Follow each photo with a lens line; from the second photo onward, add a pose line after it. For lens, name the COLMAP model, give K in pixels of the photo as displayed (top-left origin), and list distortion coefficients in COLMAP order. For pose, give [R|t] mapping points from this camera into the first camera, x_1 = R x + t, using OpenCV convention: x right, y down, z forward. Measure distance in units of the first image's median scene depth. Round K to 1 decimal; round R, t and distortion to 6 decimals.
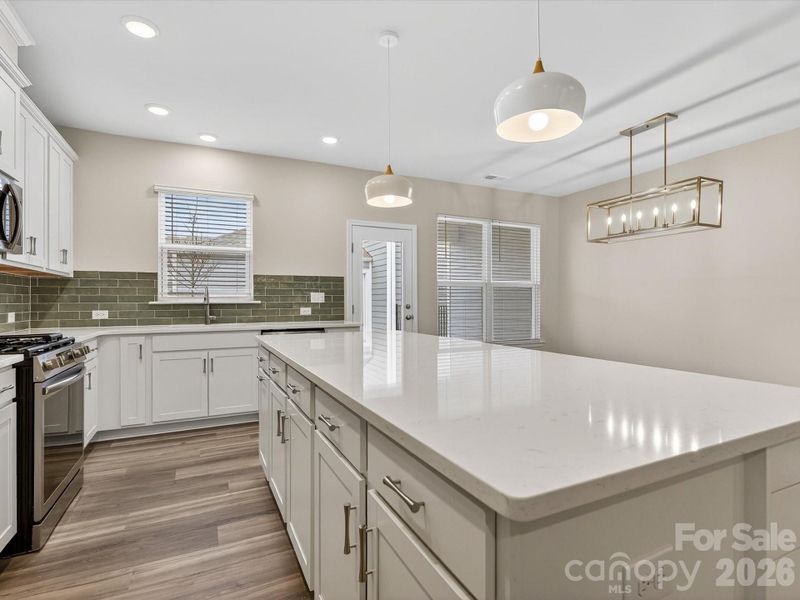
lens RADIAL K [[413.5, 0, 401.0], [0, 413.5, 301.8], [0, 0, 1]] dist [0.001680, -0.001964]
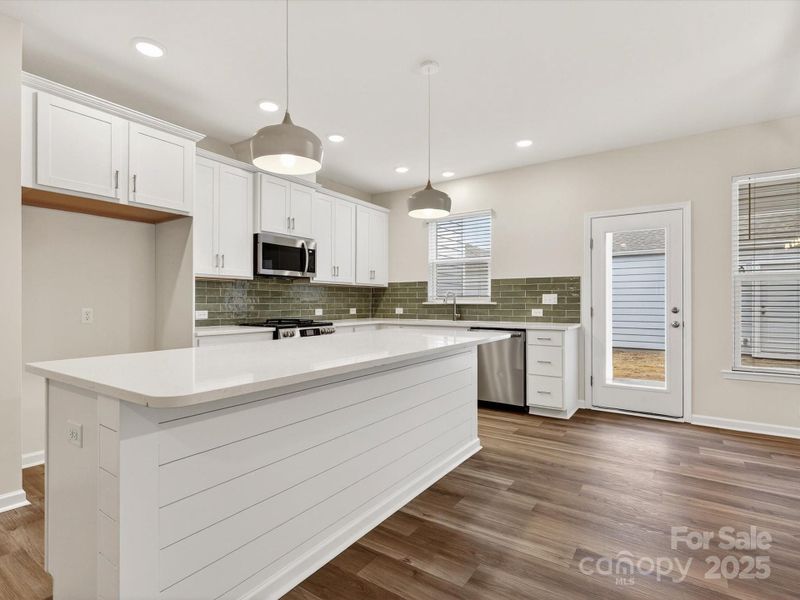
lens RADIAL K [[413.5, 0, 399.1], [0, 413.5, 300.4], [0, 0, 1]] dist [0.001680, -0.001964]
pose [[0.496992, 0.000193, -0.867755, 0.546578], [-0.004013, 0.999990, -0.002076, -0.003929], [0.867746, 0.004514, 0.496988, 0.232023]]
